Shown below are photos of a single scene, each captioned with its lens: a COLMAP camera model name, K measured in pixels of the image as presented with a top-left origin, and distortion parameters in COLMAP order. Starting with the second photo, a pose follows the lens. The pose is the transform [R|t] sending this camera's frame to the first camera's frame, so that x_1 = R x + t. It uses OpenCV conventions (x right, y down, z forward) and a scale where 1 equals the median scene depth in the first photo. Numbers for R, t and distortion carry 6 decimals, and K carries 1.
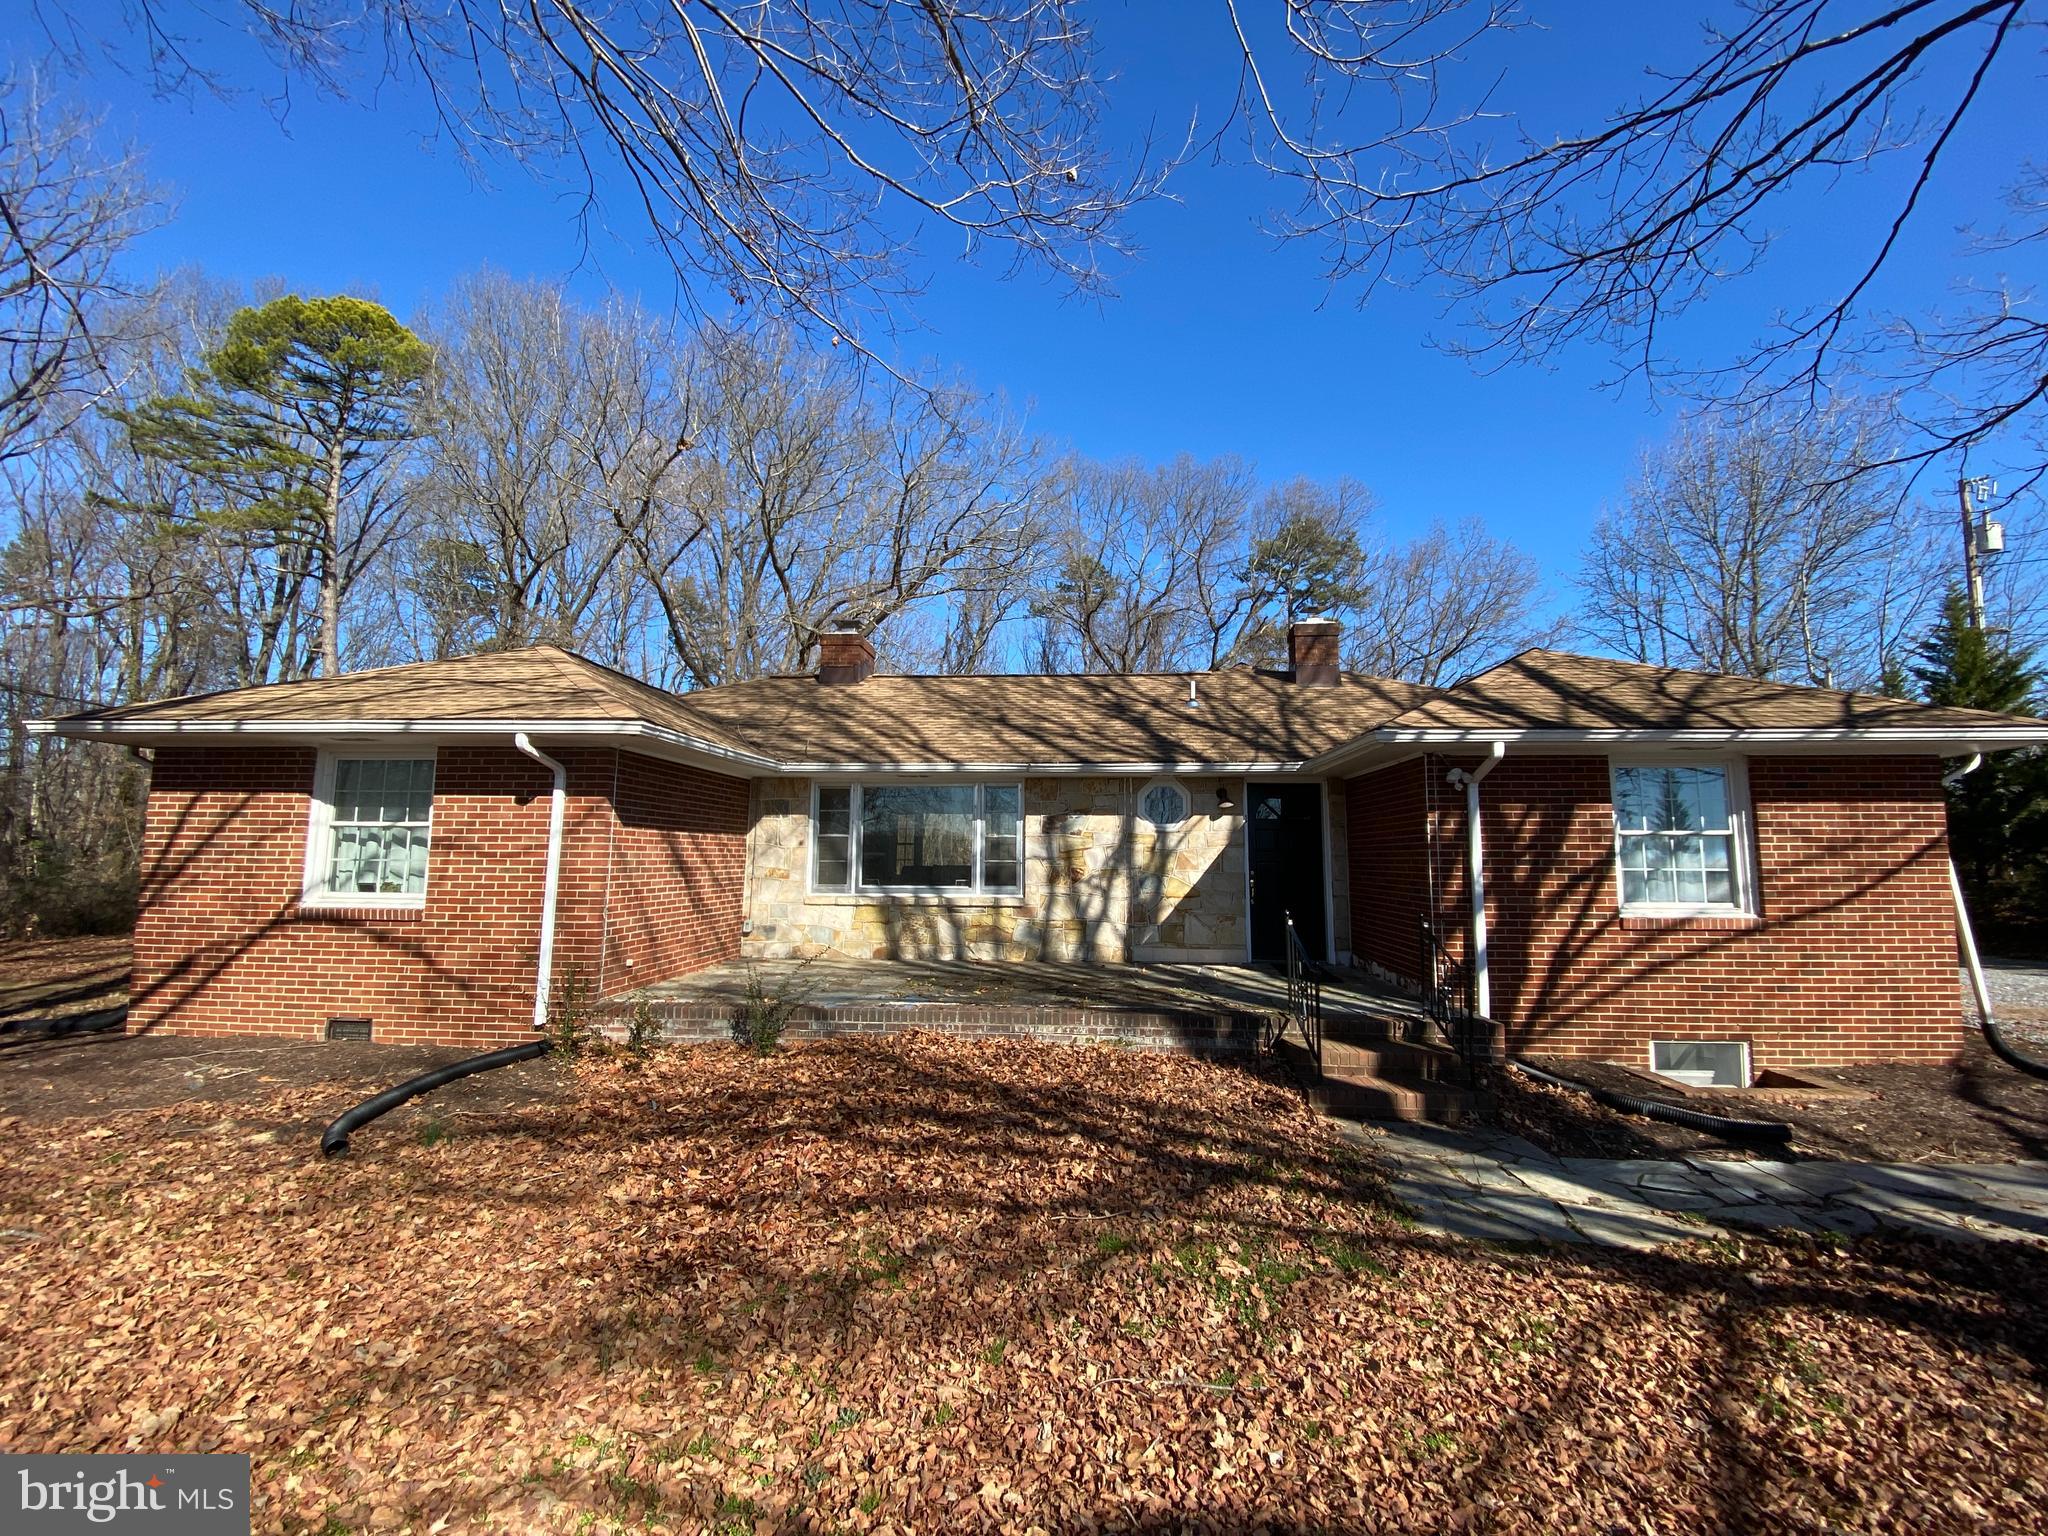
lens RADIAL K [[813.1, 0, 1024.0], [0, 813.1, 768.0], [0, 0, 1]] dist [0.009807, -0.016484]
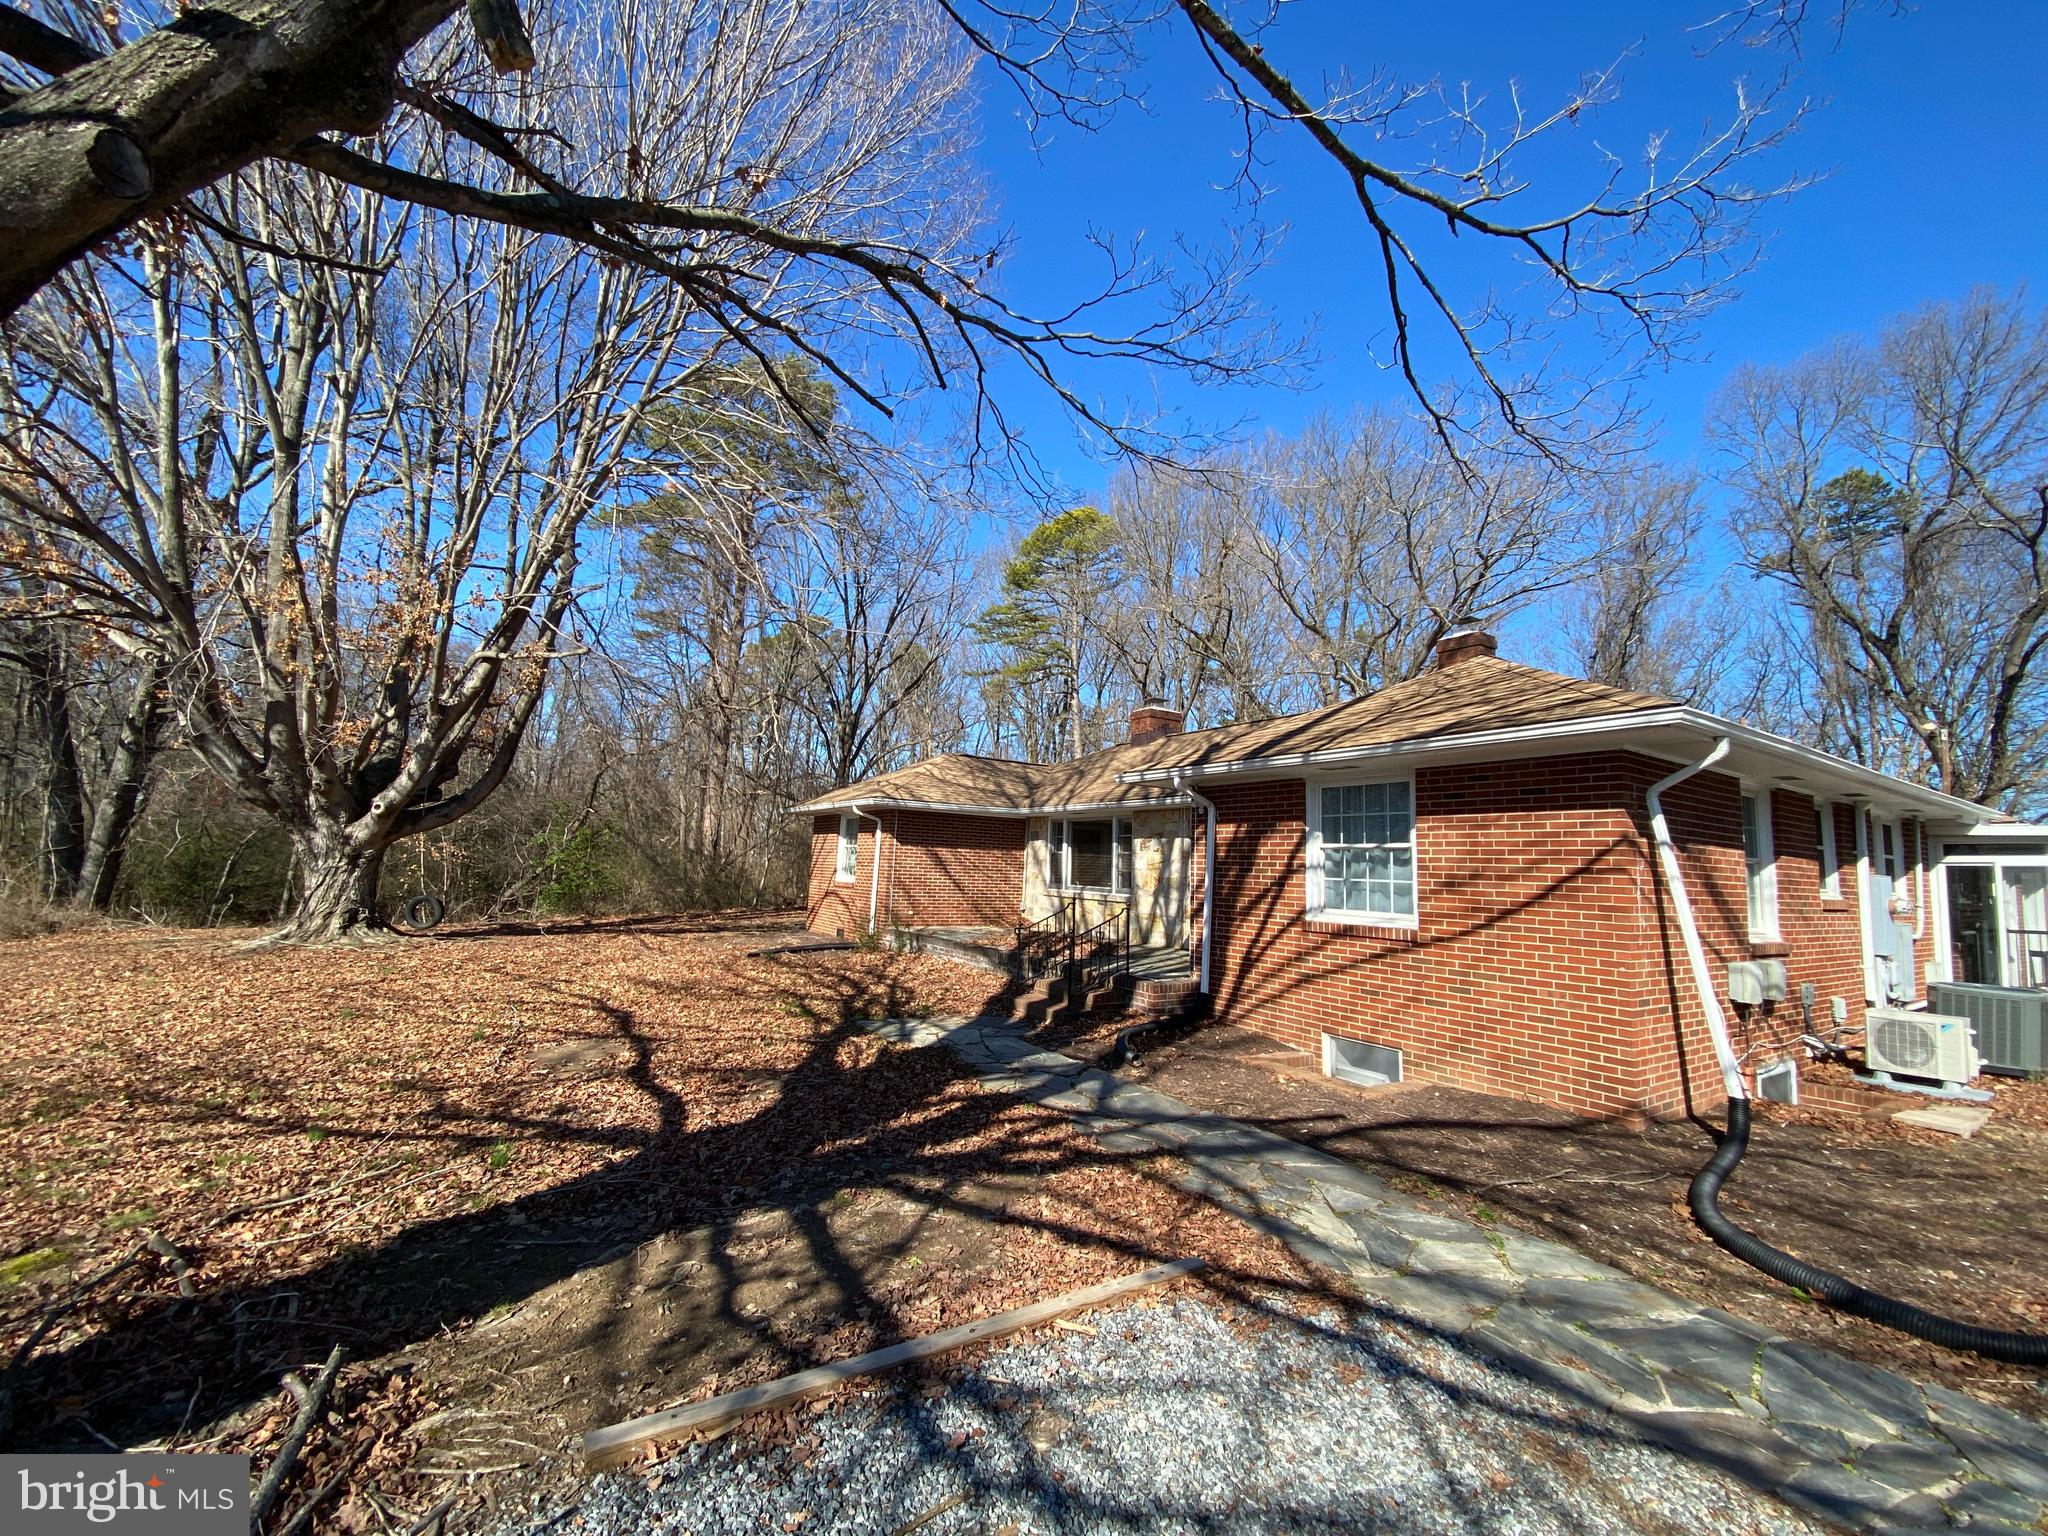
lens RADIAL K [[813.1, 0, 1024.0], [0, 813.1, 768.0], [0, 0, 1]] dist [0.009807, -0.016484]
pose [[0.552020, -0.083271, -0.829662, 1.439778], [0.065679, 0.996252, -0.056291, 0.009602], [0.831240, -0.023418, 0.555421, 0.114333]]
